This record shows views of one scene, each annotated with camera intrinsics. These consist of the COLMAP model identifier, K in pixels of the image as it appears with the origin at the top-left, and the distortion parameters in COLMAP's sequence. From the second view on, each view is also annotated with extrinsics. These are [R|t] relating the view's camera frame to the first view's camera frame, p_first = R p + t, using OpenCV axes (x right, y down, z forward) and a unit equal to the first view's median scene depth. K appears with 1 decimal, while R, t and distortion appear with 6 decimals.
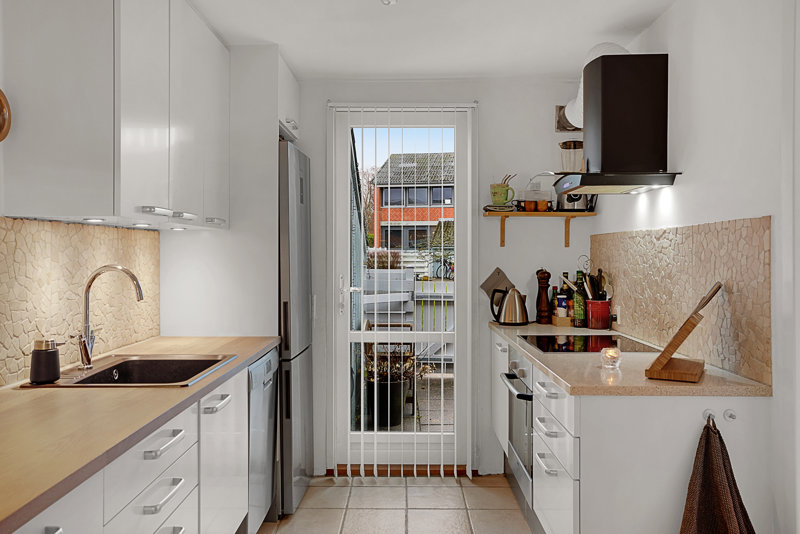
lens RADIAL K [[541.8, 0, 398.7], [0, 541.8, 263.0], [0, 0, 1]] dist [0.001185, 0.000204]
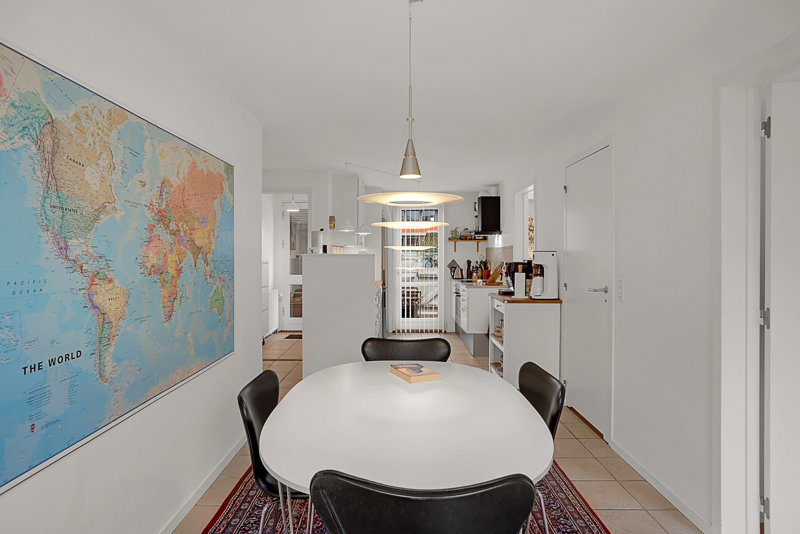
lens RADIAL K [[541.8, 0, 400.9], [0, 541.8, 264.6], [0, 0, 1]] dist [0.001185, 0.000204]
pose [[0.999271, -0.001098, 0.038158, -0.202990], [0.001023, 0.999998, 0.001970, 0.030284], [-0.038160, -0.001930, 0.999270, -1.851408]]
